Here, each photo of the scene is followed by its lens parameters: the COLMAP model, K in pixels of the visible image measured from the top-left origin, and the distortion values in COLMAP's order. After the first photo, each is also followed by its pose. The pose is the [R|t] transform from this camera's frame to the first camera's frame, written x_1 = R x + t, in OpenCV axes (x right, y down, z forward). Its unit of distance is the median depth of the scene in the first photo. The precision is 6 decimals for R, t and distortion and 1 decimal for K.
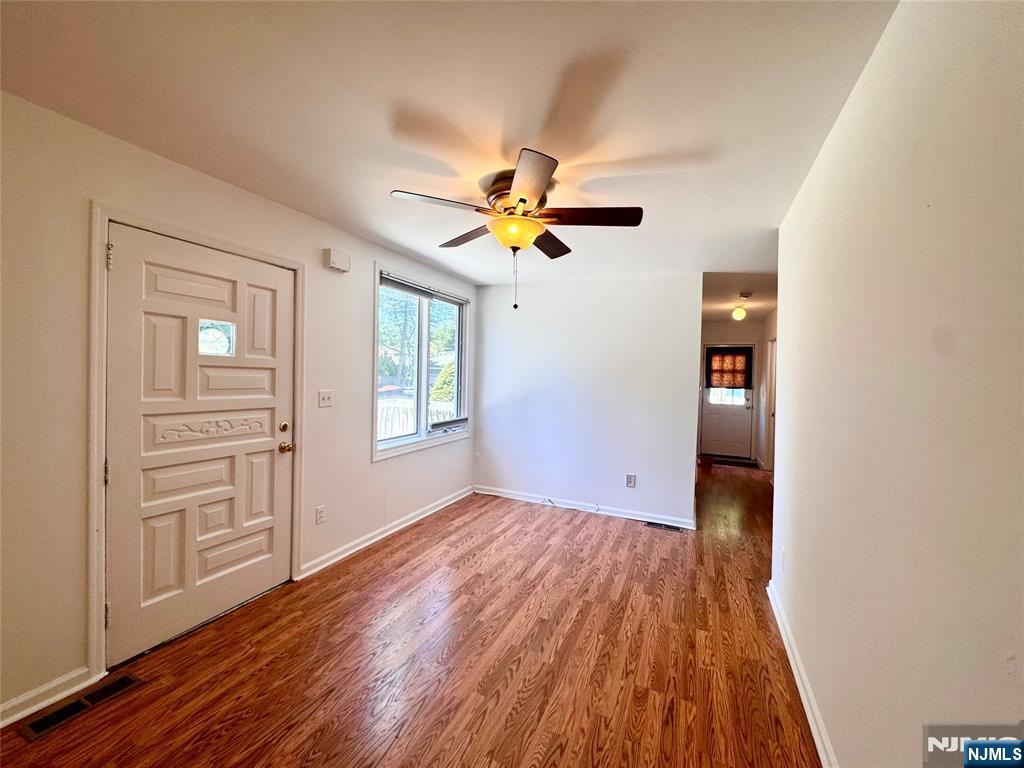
lens RADIAL K [[412.4, 0, 512.4], [0, 412.4, 382.2], [0, 0, 1]] dist [0.002222, 0.000285]
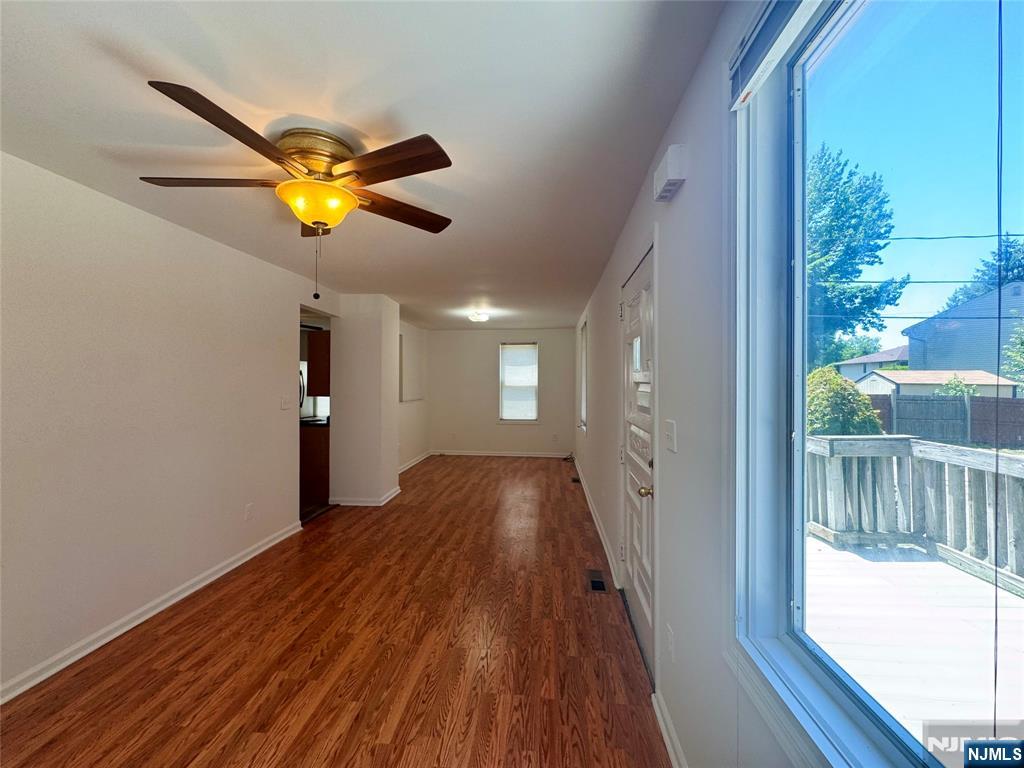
lens RADIAL K [[412.4, 0, 511.2], [0, 412.4, 378.8], [0, 0, 1]] dist [0.002222, 0.000285]
pose [[-0.946653, -0.023866, -0.321368, -0.106824], [-0.024180, 0.999703, -0.003015, -0.041026], [0.321345, 0.004916, -0.946949, 2.162296]]
